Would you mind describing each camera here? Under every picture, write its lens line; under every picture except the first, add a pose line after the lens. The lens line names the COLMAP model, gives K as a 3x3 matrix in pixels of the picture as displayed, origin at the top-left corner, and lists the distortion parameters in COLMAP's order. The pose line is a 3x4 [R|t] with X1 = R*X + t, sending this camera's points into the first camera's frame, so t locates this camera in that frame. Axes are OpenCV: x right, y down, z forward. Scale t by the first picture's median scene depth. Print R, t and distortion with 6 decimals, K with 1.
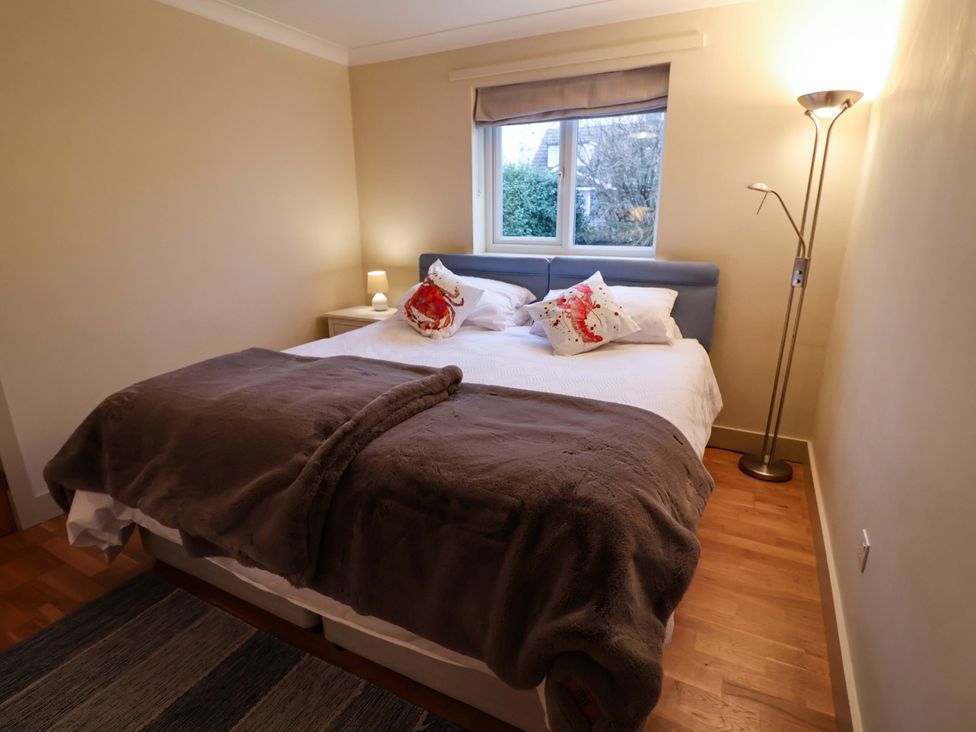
lens RADIAL K [[517.4, 0, 498.3], [0, 517.4, 360.6], [0, 0, 1]] dist [-0.000506, -0.013508]
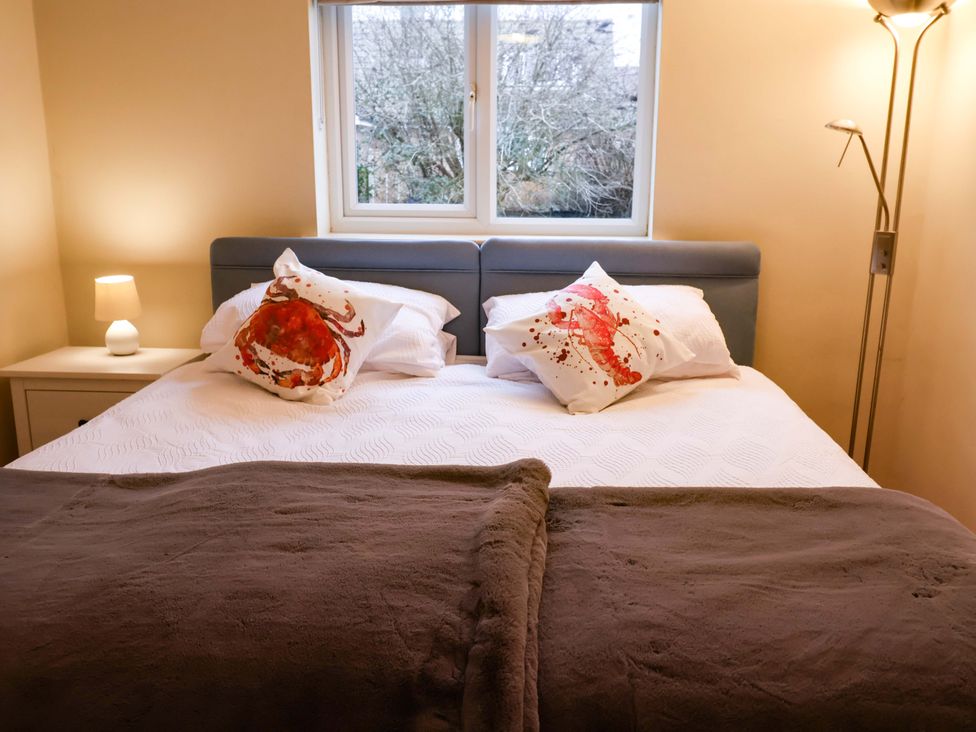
lens RADIAL K [[853.2, 0, 488.0], [0, 853.2, 366.0], [0, 0, 1]] dist [0.008050, -0.001295]
pose [[0.919342, -0.080786, 0.385077, -0.298722], [0.097691, 0.994915, -0.024505, -0.043238], [-0.381139, 0.060147, 0.922559, 0.161894]]
